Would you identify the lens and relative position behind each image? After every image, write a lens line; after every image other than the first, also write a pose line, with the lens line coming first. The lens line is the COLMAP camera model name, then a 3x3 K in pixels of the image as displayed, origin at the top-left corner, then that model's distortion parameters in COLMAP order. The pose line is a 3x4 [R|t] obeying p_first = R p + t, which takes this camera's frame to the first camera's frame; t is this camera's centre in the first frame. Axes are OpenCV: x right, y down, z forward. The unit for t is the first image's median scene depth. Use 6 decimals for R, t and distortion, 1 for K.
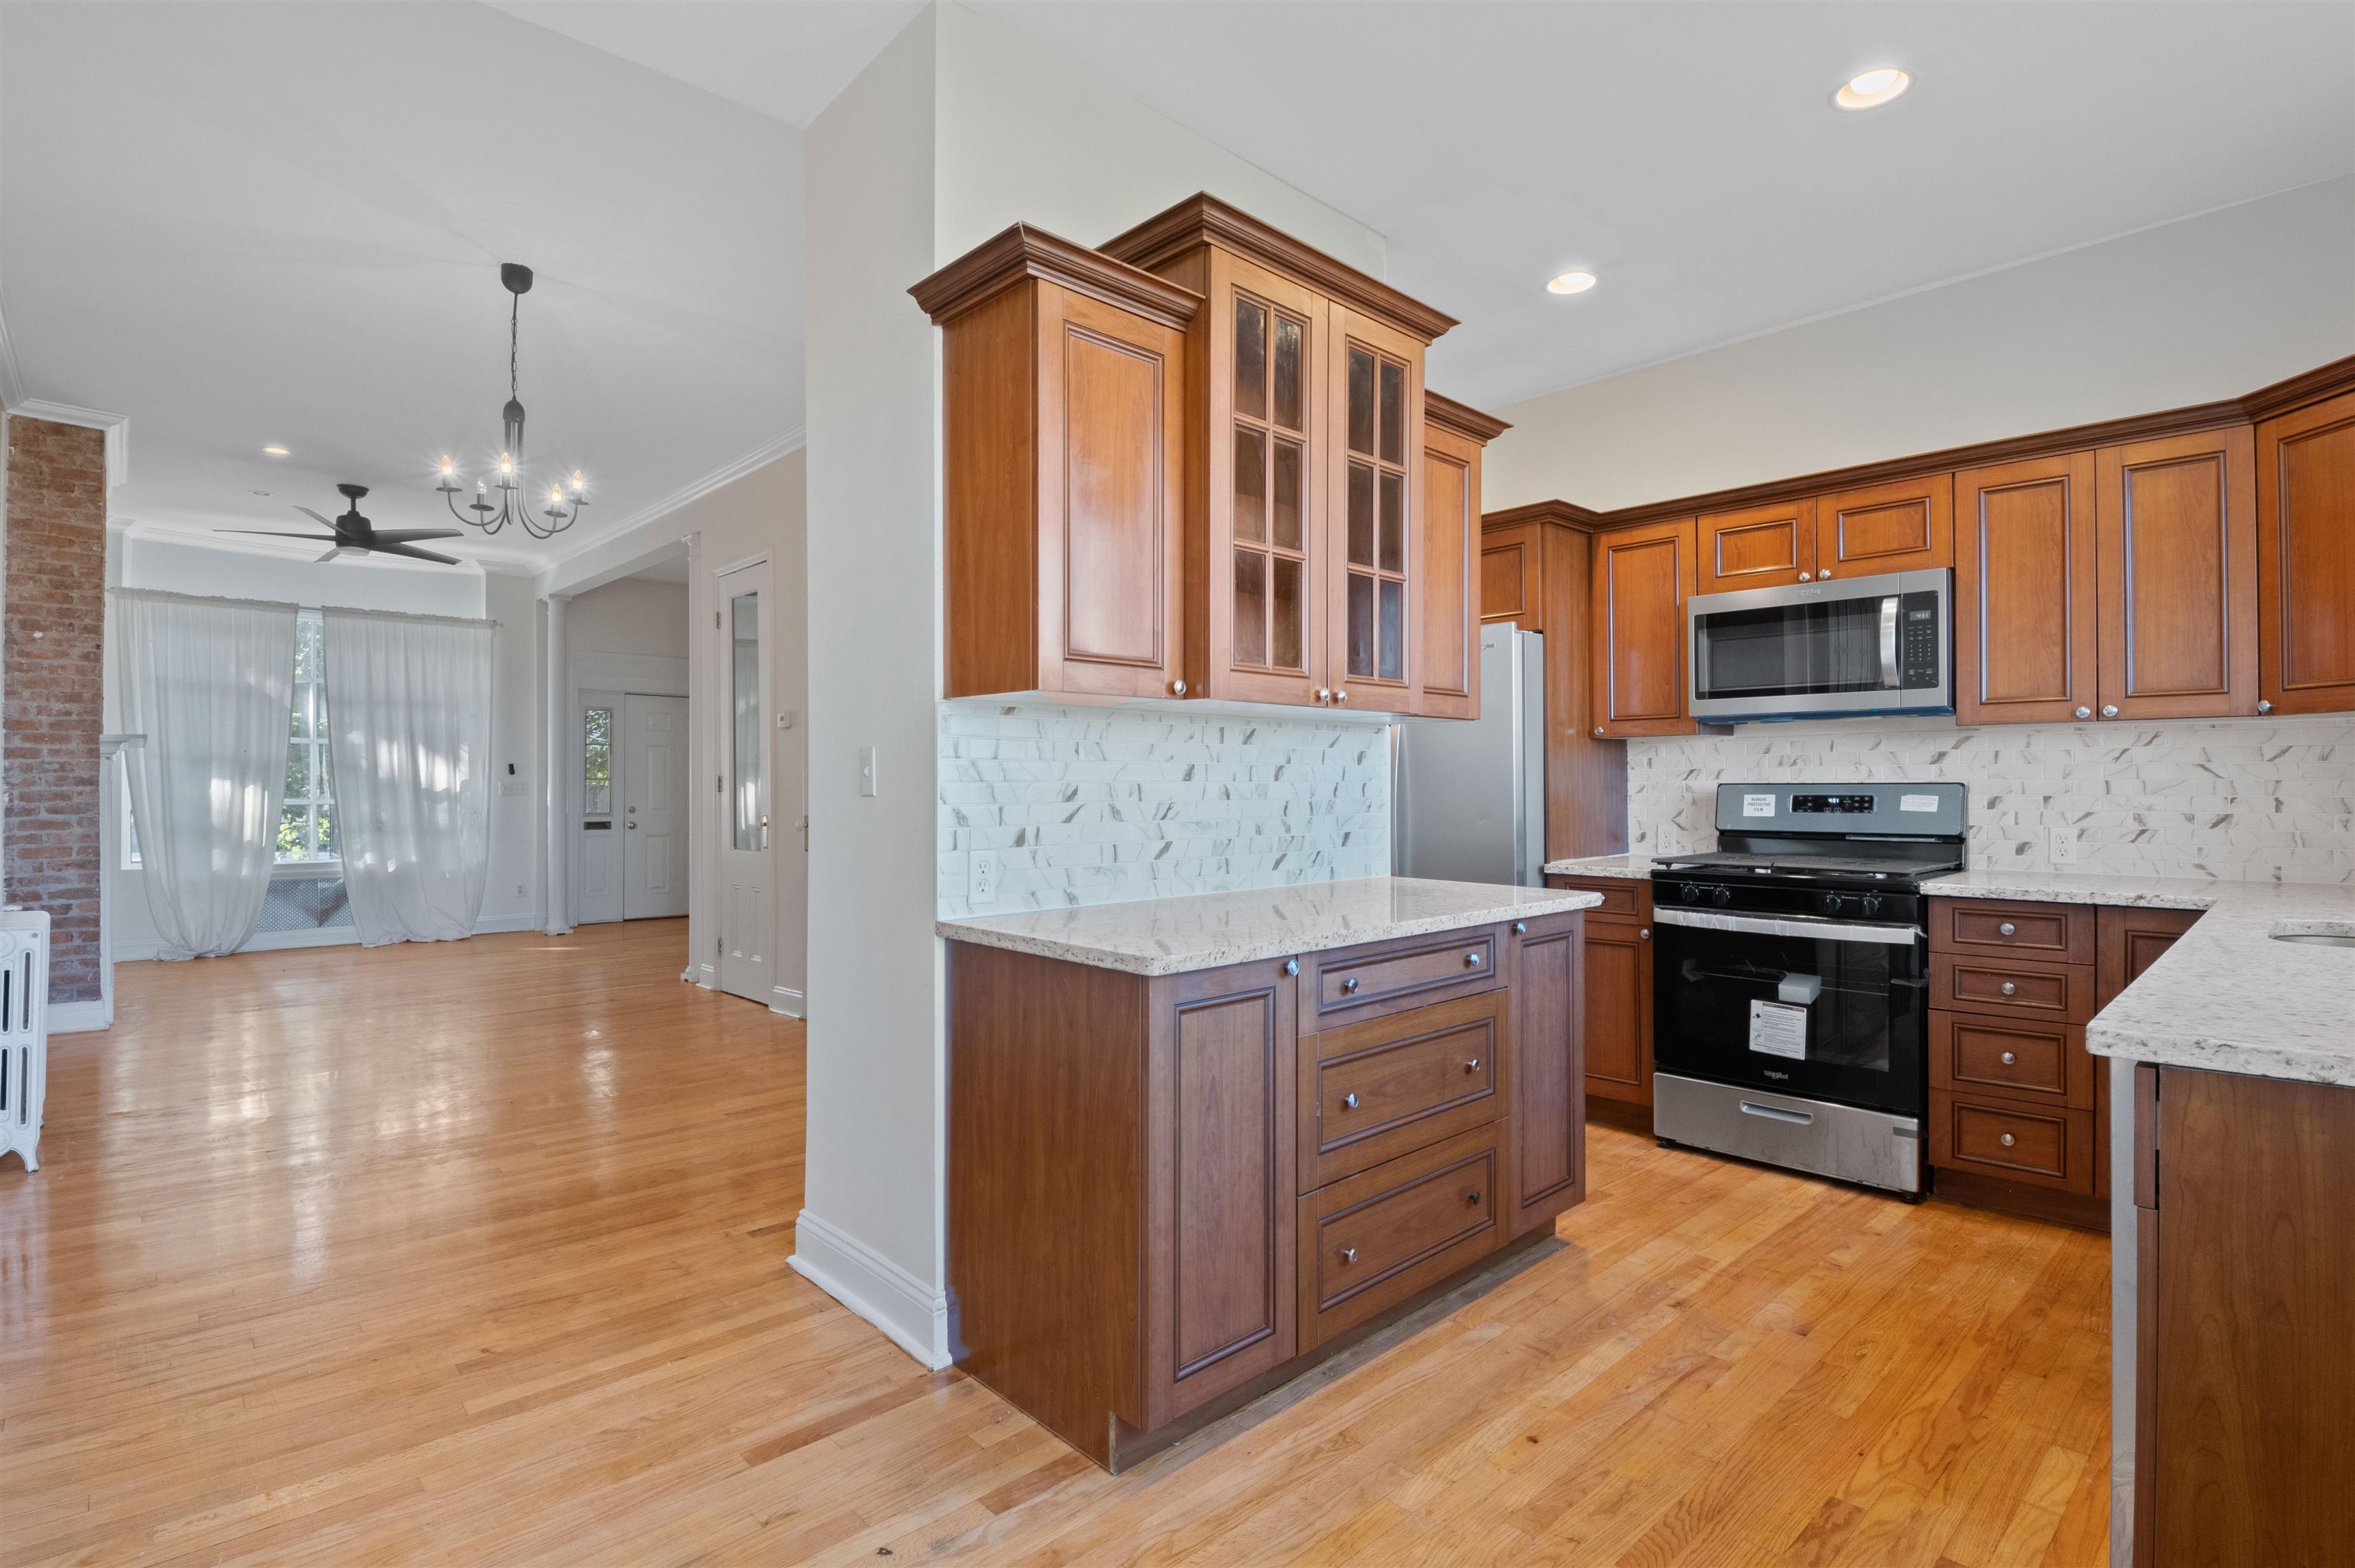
lens RADIAL K [[1134.7, 0, 1157.5], [0, 1134.7, 786.9], [0, 0, 1]] dist [0.001226, -0.015055]
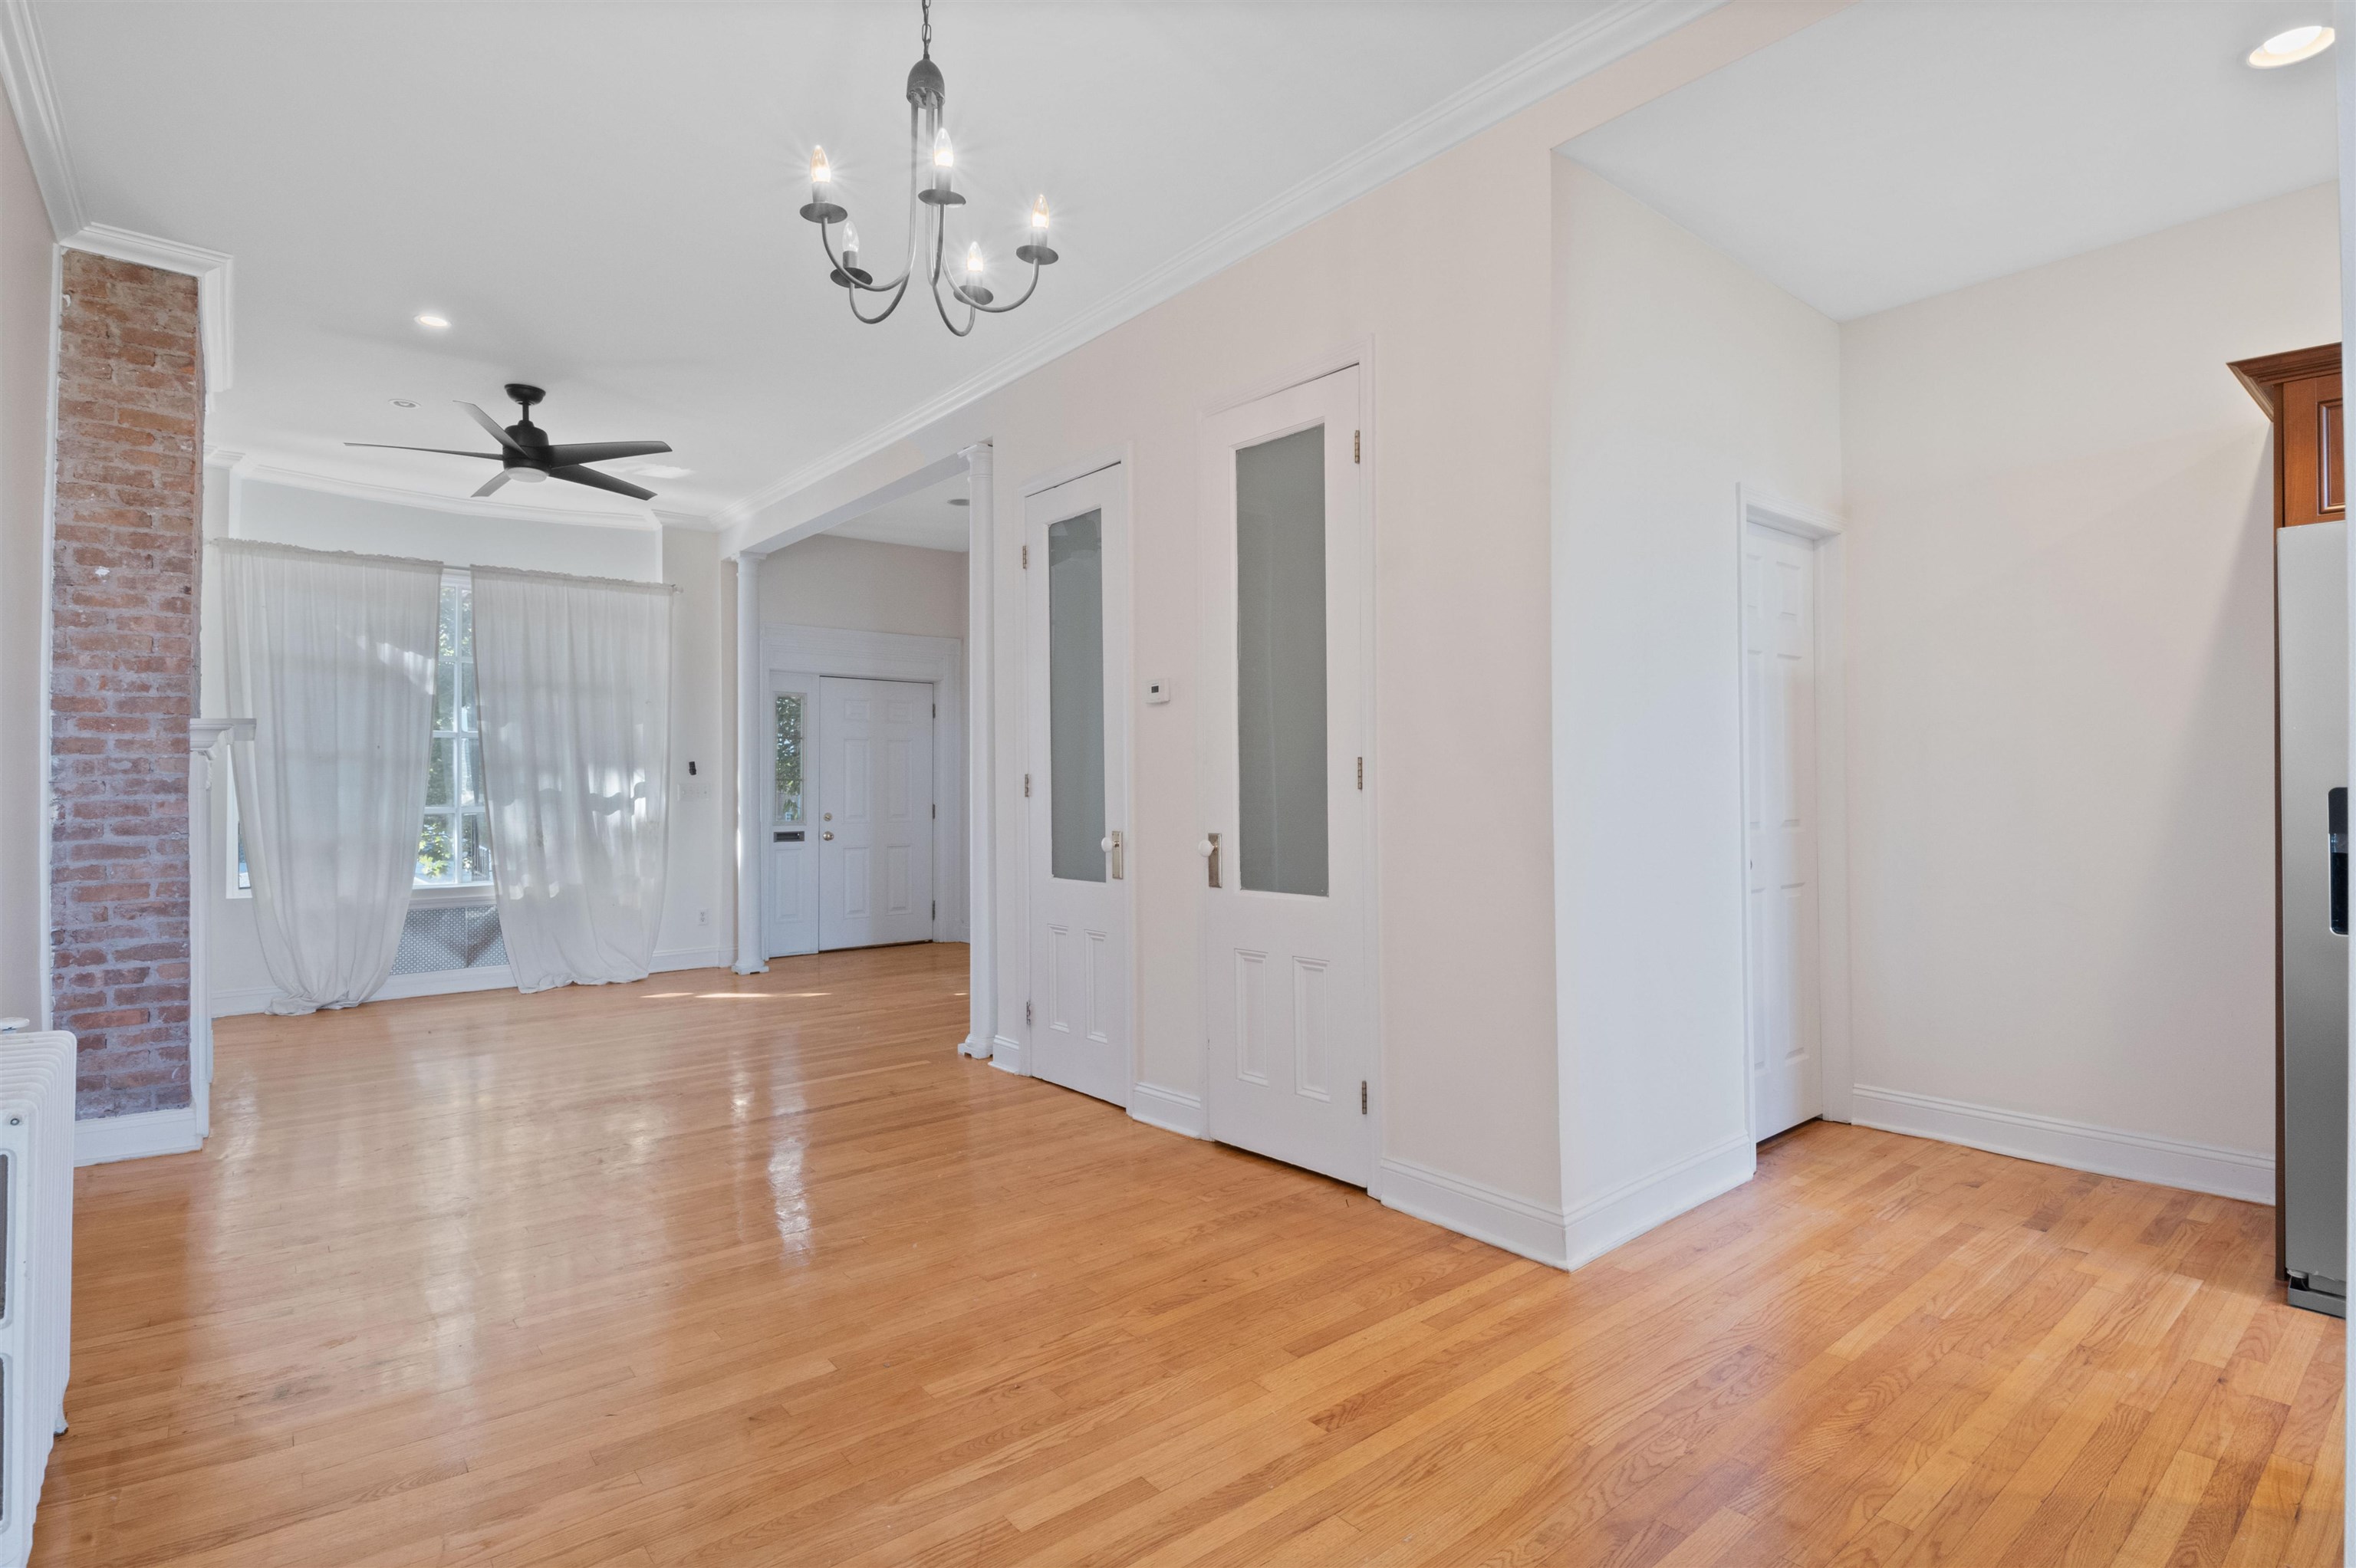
lens RADIAL K [[1135.2, 0, 1170.0], [0, 1135.2, 773.4], [0, 0, 1]] dist [0.001226, -0.015055]
pose [[0.998505, -0.005709, -0.054365, -0.444619], [0.005147, 0.999932, -0.010474, -0.004084], [0.054421, 0.010179, 0.998466, 0.500171]]
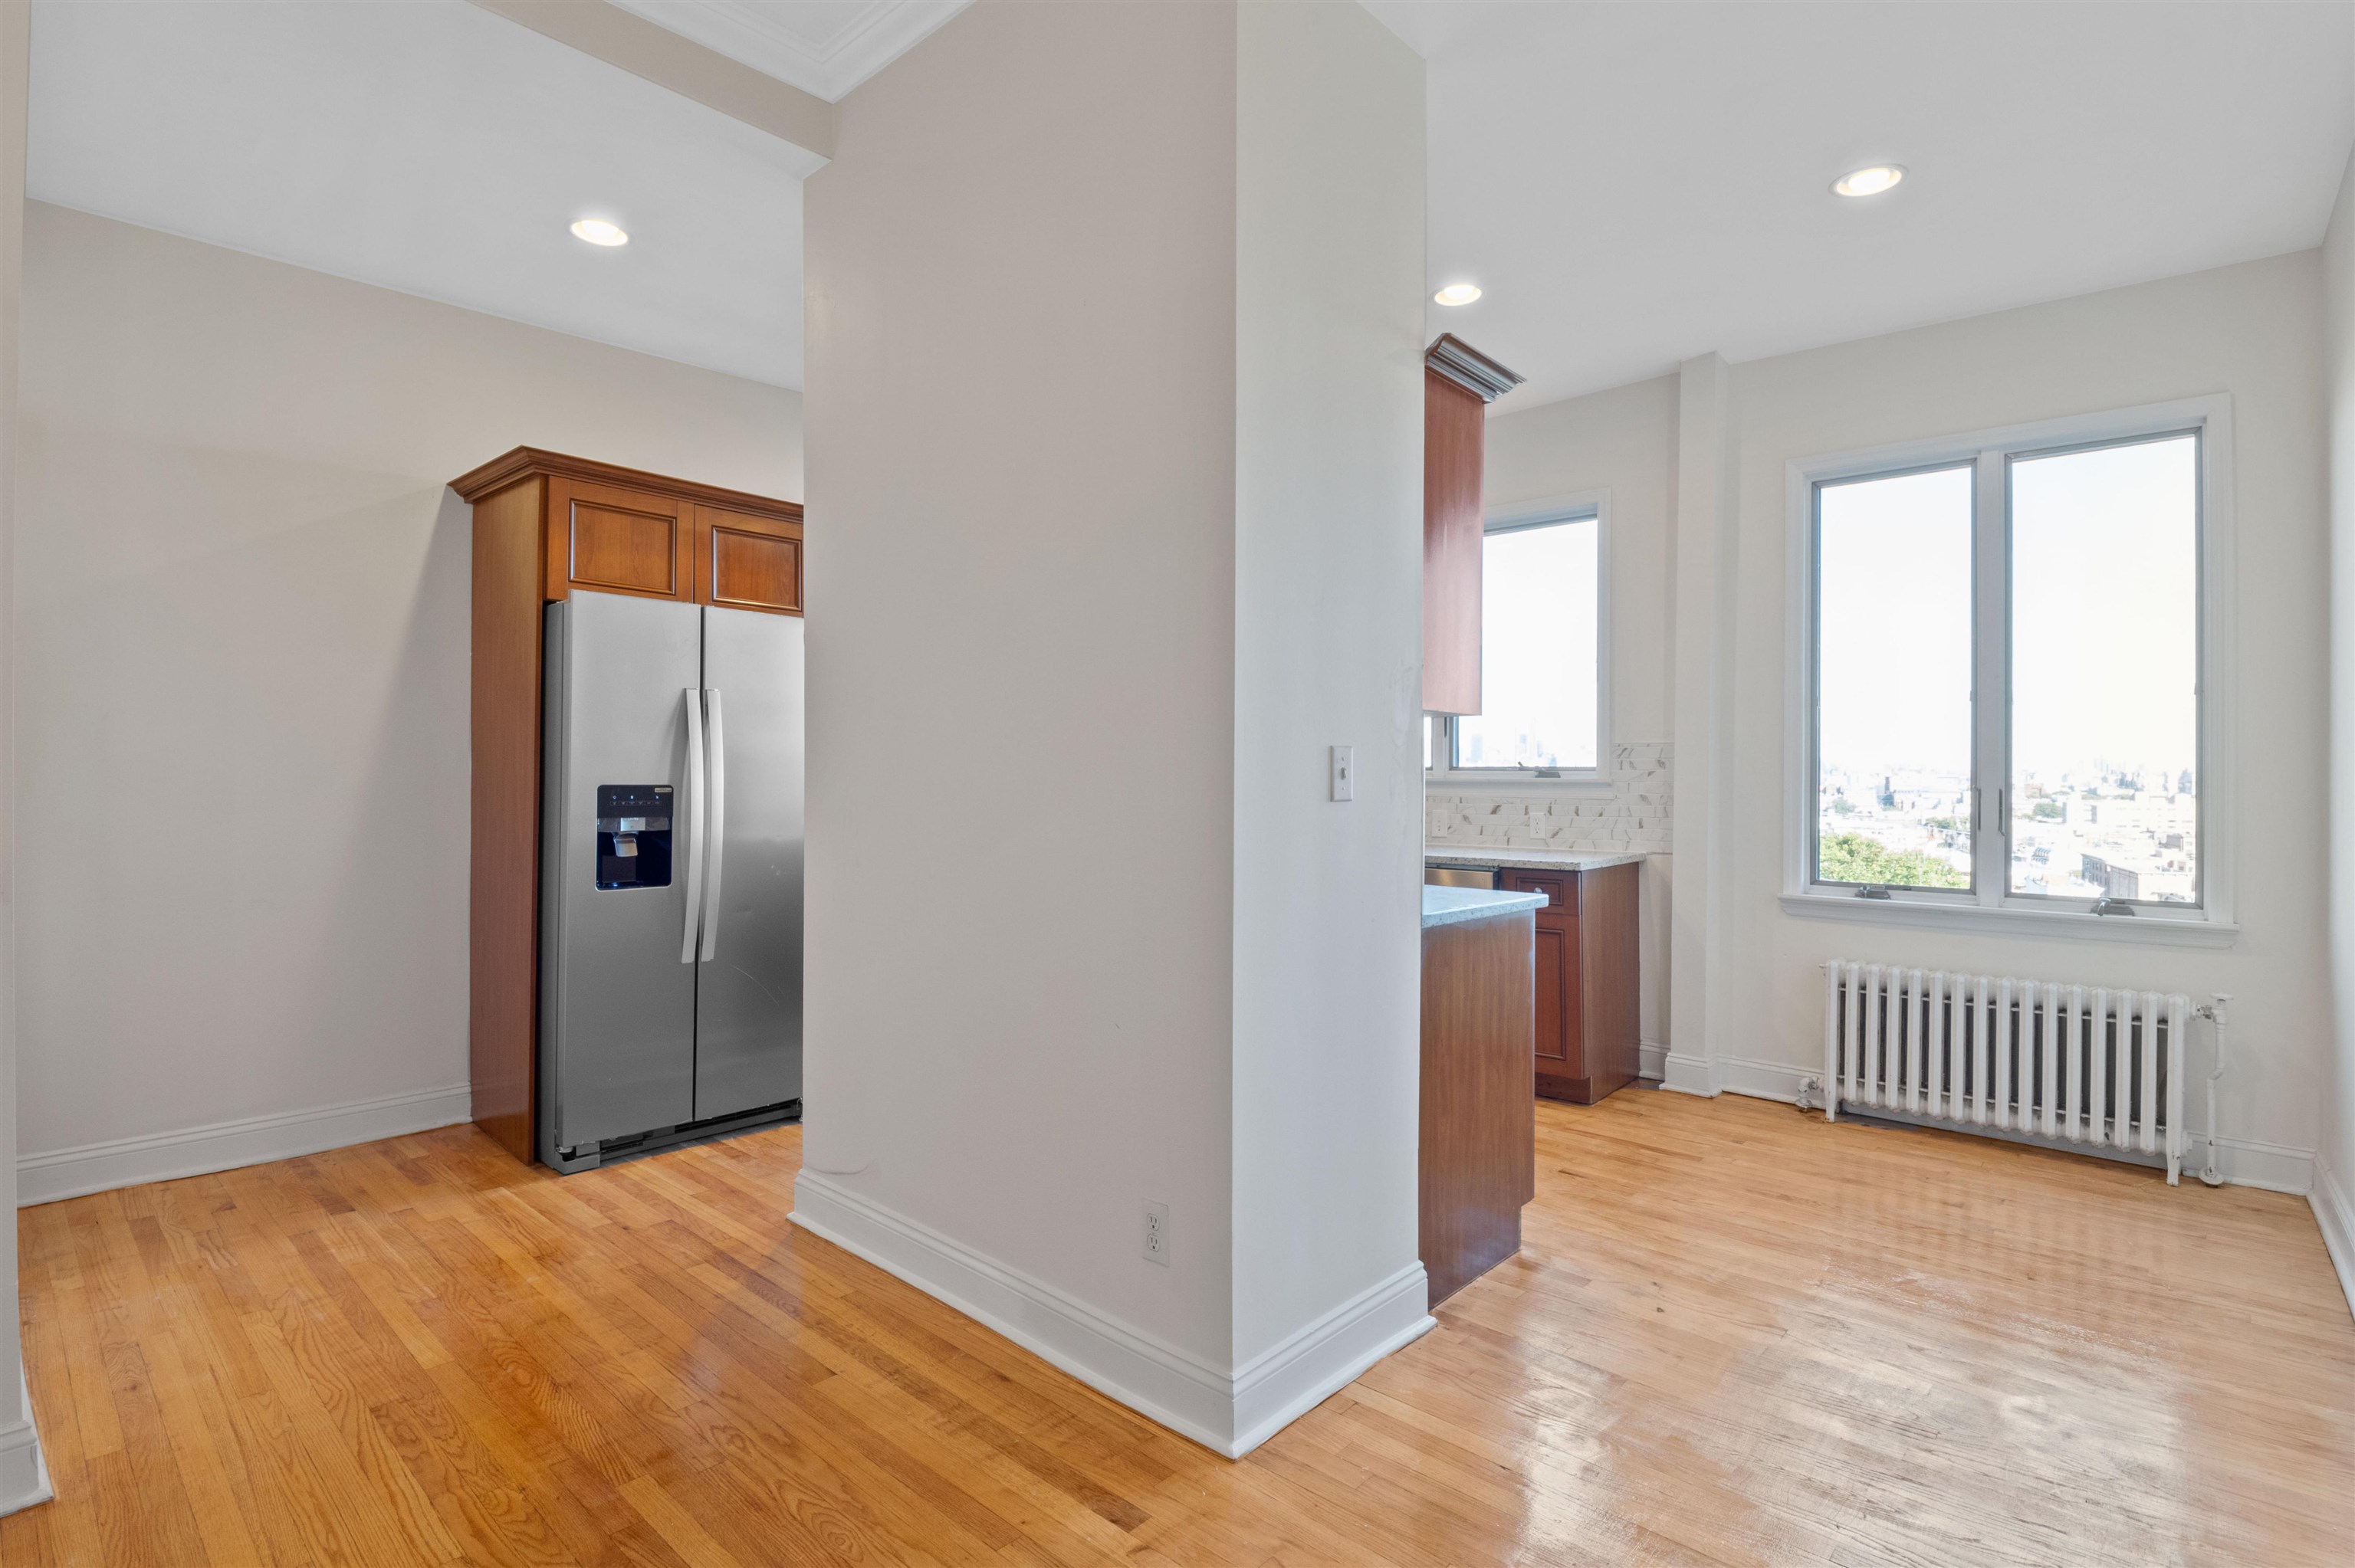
lens RADIAL K [[1134.7, 0, 1184.8], [0, 1134.7, 781.2], [0, 0, 1]] dist [0.001226, -0.015055]
pose [[-0.097174, -0.002014, 0.995265, -0.700213], [-0.005040, 0.999986, 0.001532, -0.005271], [-0.995255, -0.004867, -0.097183, 0.750477]]
